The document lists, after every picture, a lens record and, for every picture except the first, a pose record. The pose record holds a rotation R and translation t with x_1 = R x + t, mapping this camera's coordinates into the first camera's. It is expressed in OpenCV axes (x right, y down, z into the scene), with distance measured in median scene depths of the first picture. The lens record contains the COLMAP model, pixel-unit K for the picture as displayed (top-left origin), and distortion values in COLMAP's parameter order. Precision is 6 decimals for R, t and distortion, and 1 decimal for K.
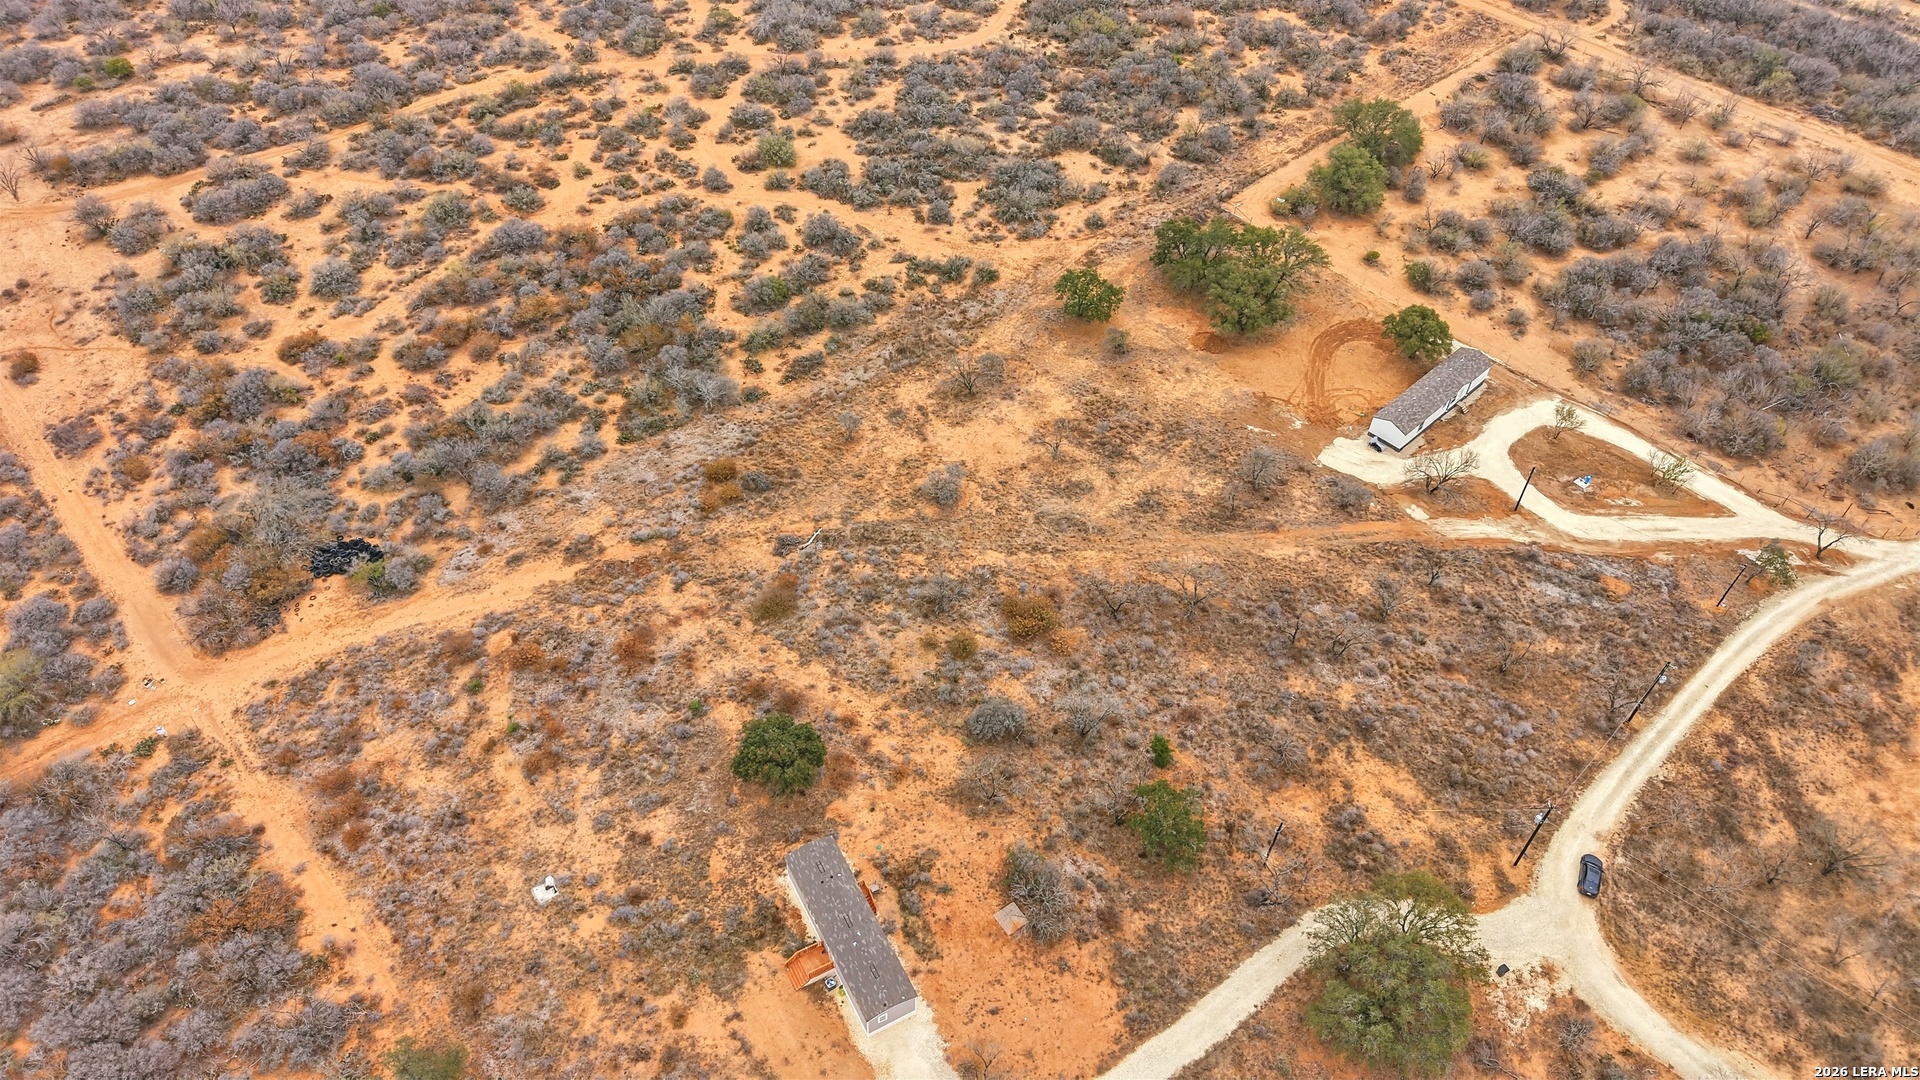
lens RADIAL K [[1287.4, 0, 958.2], [0, 1287.4, 537.9], [0, 0, 1]] dist [0.017624, -0.020791]
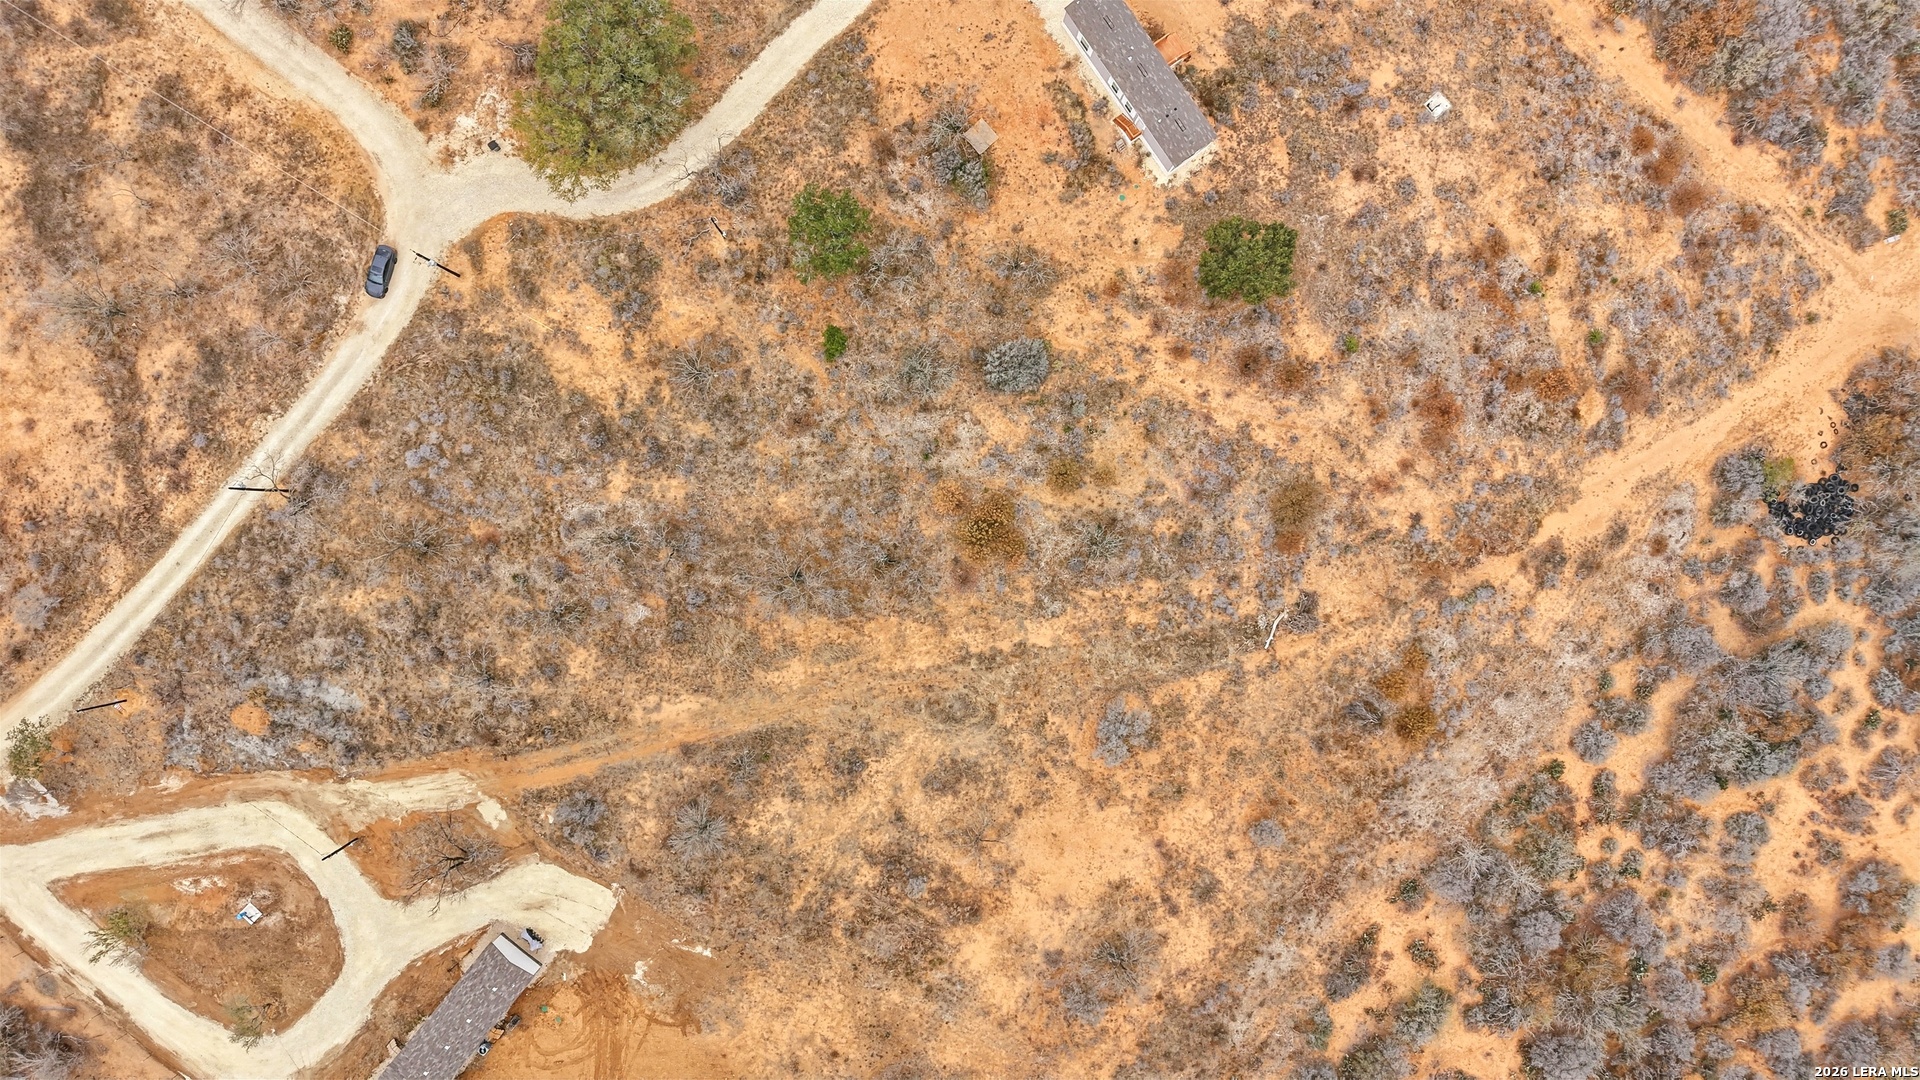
lens RADIAL K [[1287.4, 0, 948.2], [0, 1287.4, 540.3], [0, 0, 1]] dist [0.017624, -0.020791]
pose [[-0.991027, 0.116044, -0.066326, 0.134457], [-0.129584, -0.712518, 0.689584, -0.491399], [0.032764, 0.691991, 0.721162, 0.387299]]
